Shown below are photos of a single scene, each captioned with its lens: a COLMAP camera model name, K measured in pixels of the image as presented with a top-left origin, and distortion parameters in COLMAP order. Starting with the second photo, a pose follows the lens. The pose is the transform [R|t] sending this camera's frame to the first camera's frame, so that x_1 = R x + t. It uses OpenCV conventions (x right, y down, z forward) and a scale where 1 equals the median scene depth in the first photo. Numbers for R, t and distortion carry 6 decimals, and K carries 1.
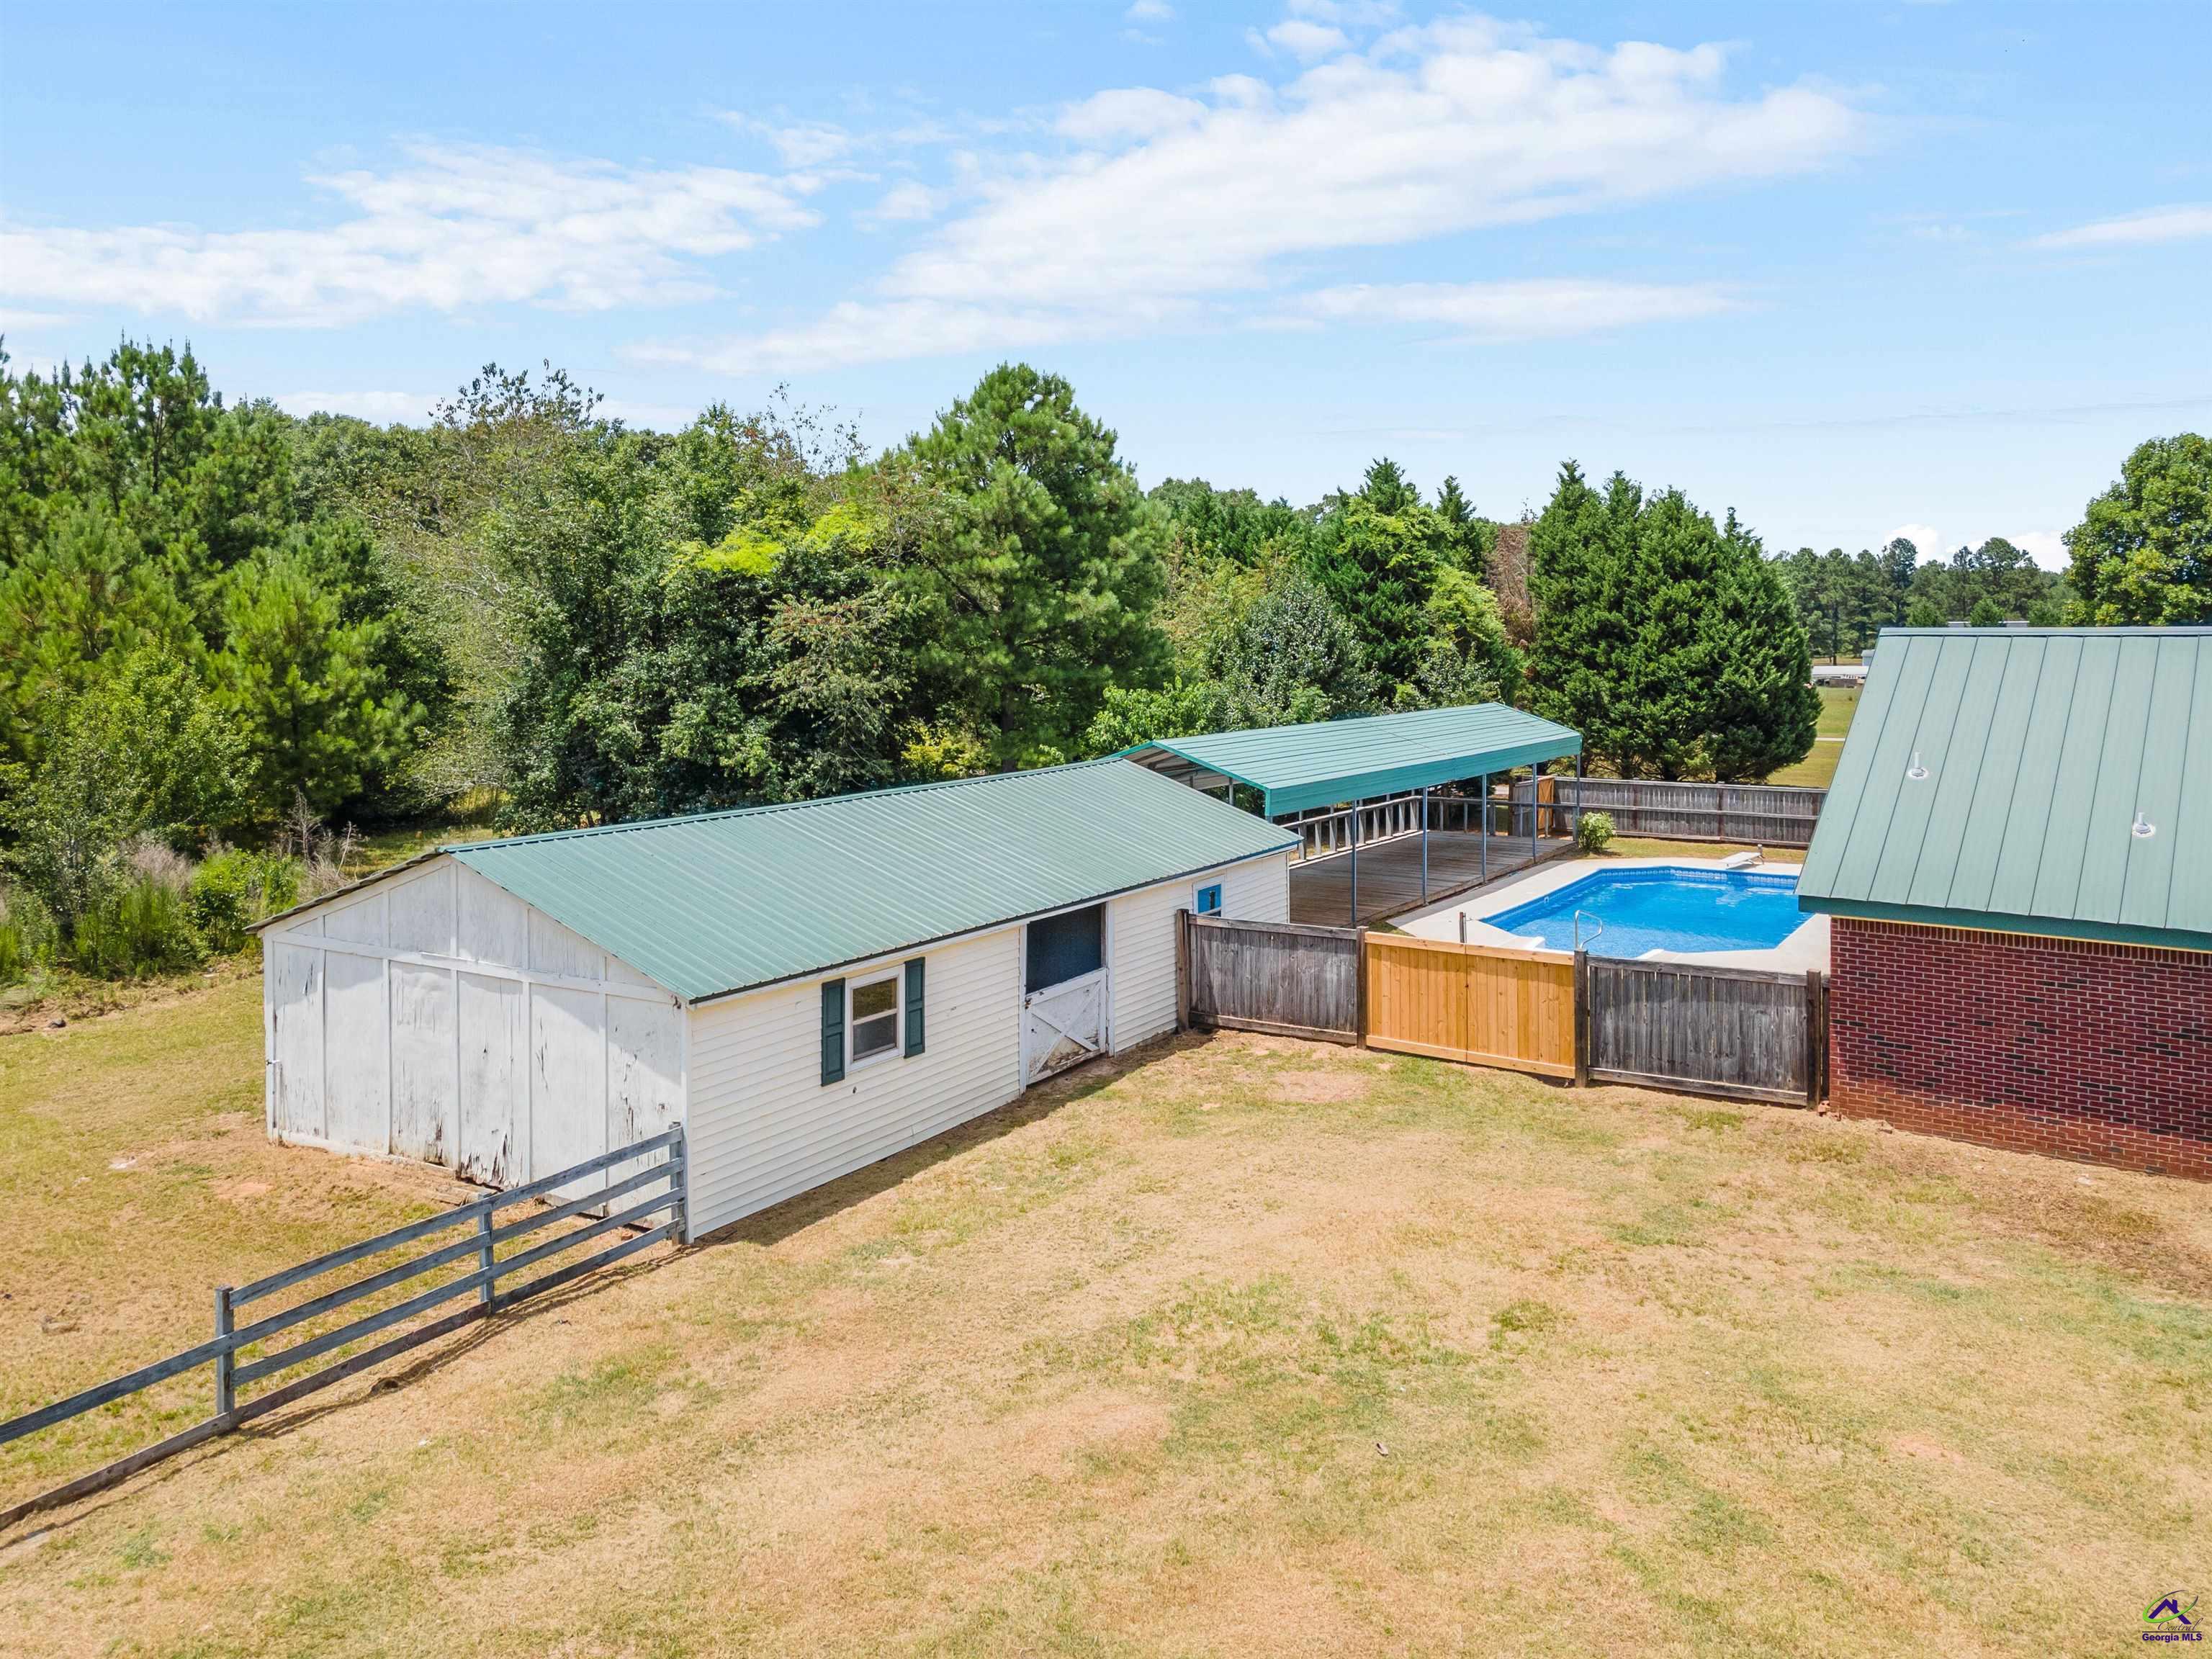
lens RADIAL K [[1675.7, 0, 1102.7], [0, 1675.7, 661.8], [0, 0, 1]] dist [0.032196, 0.006495]
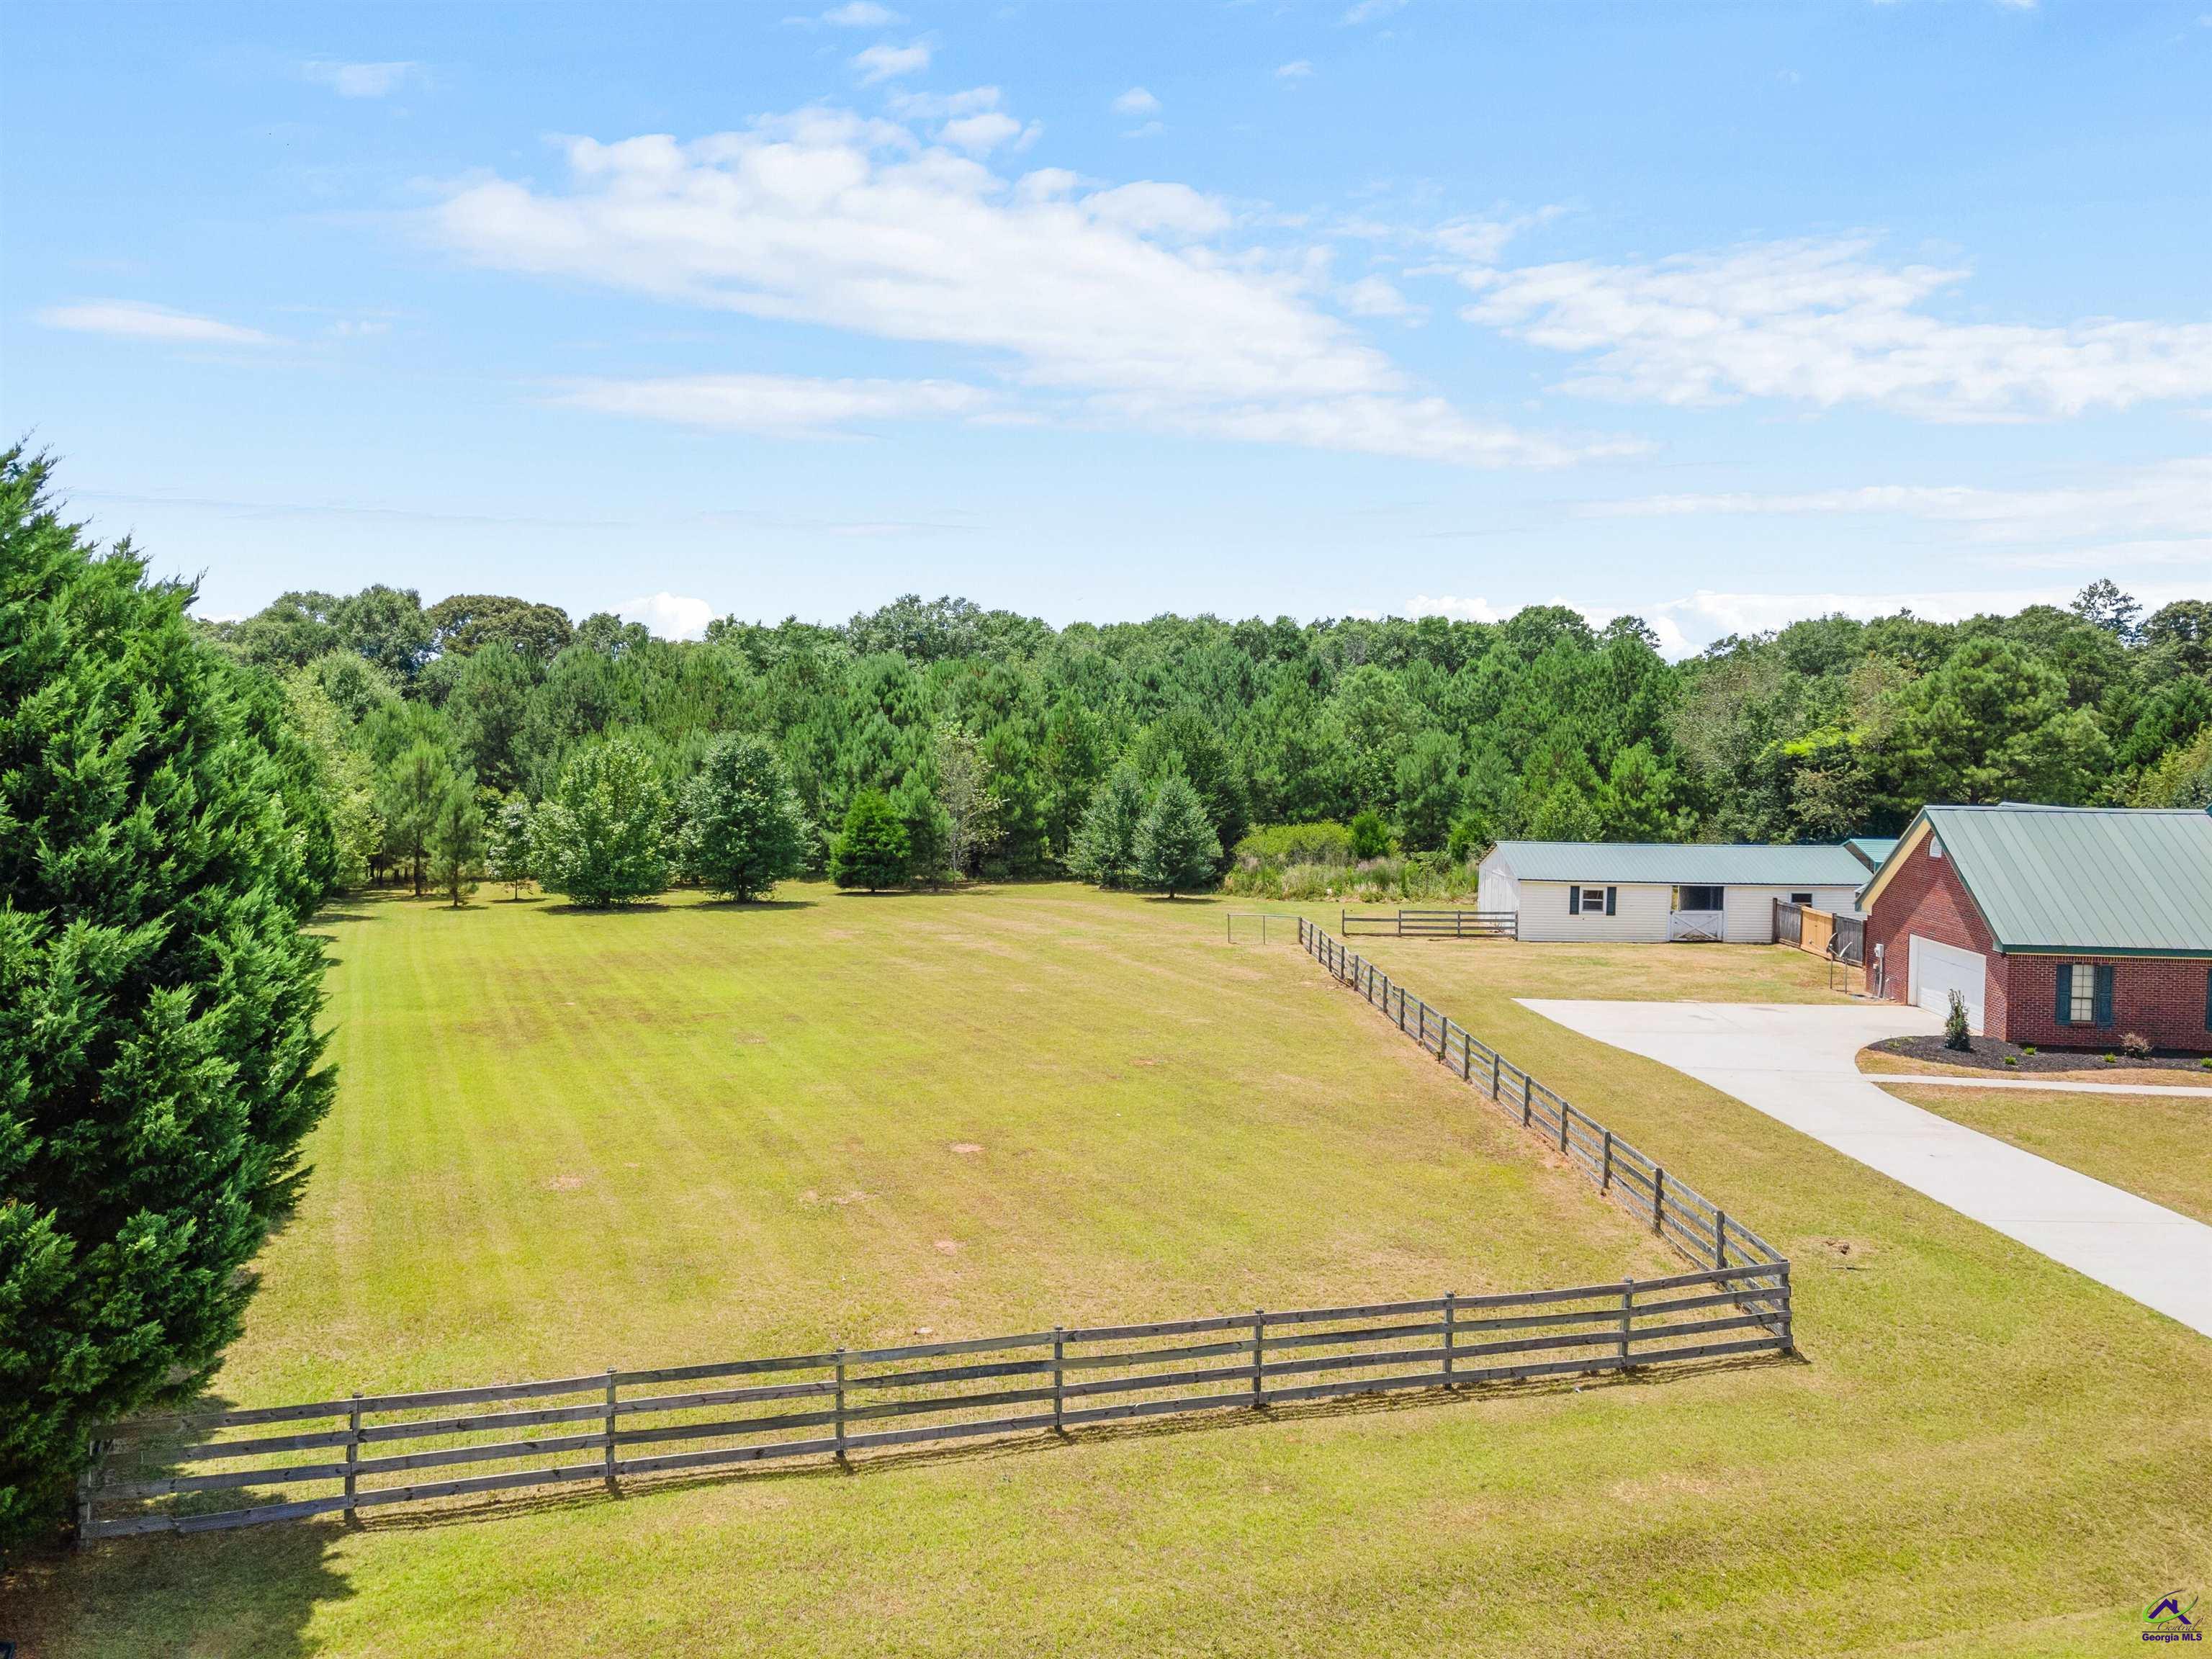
lens RADIAL K [[1615.4, 0, 1106.0], [0, 1615.4, 829.5], [0, 0, 1]] dist [0.022134, 0.033331]
pose [[0.529145, 0.059761, -0.846424, 0.717372], [-0.034296, 0.998208, 0.049037, -0.020999], [0.847838, 0.003081, 0.530247, -0.541363]]
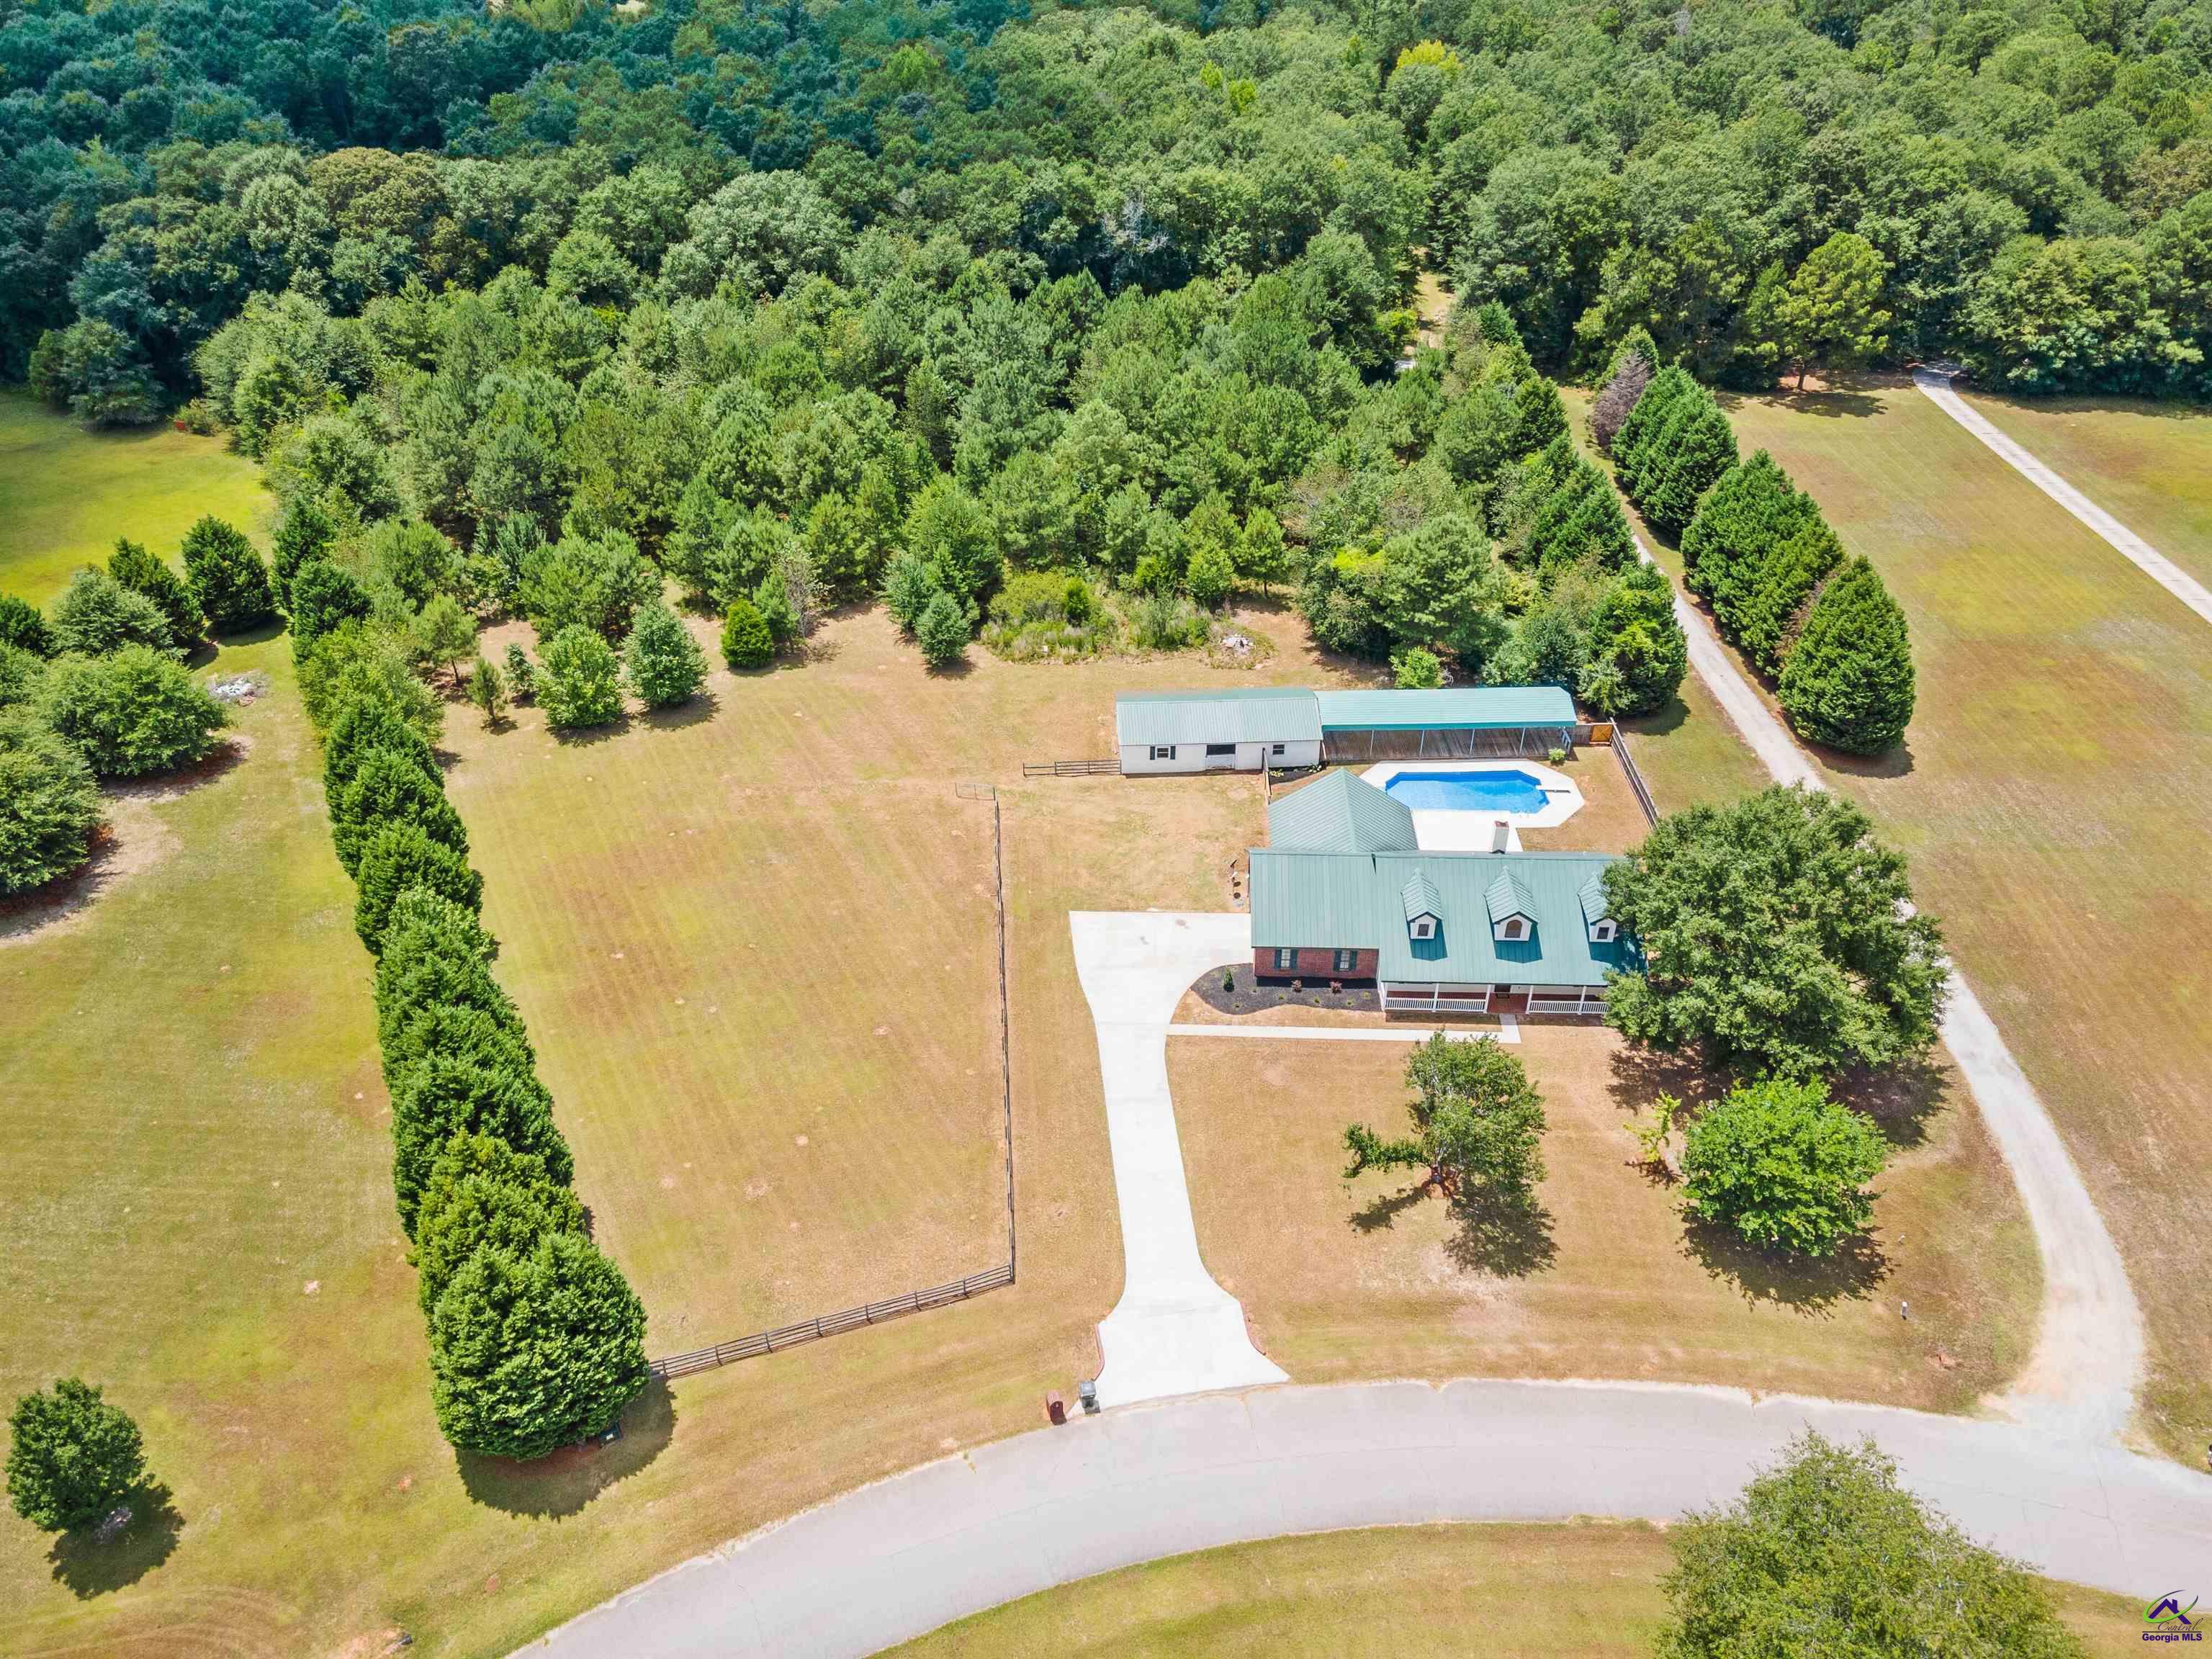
lens RADIAL K [[1615.4, 0, 1106.0], [0, 1615.4, 829.5], [0, 0, 1]] dist [0.022134, 0.033331]
pose [[0.573454, 0.475895, -0.666838, 1.272826], [-0.017741, 0.820998, 0.570656, -0.975039], [0.819045, -0.315415, 0.479248, -0.696673]]
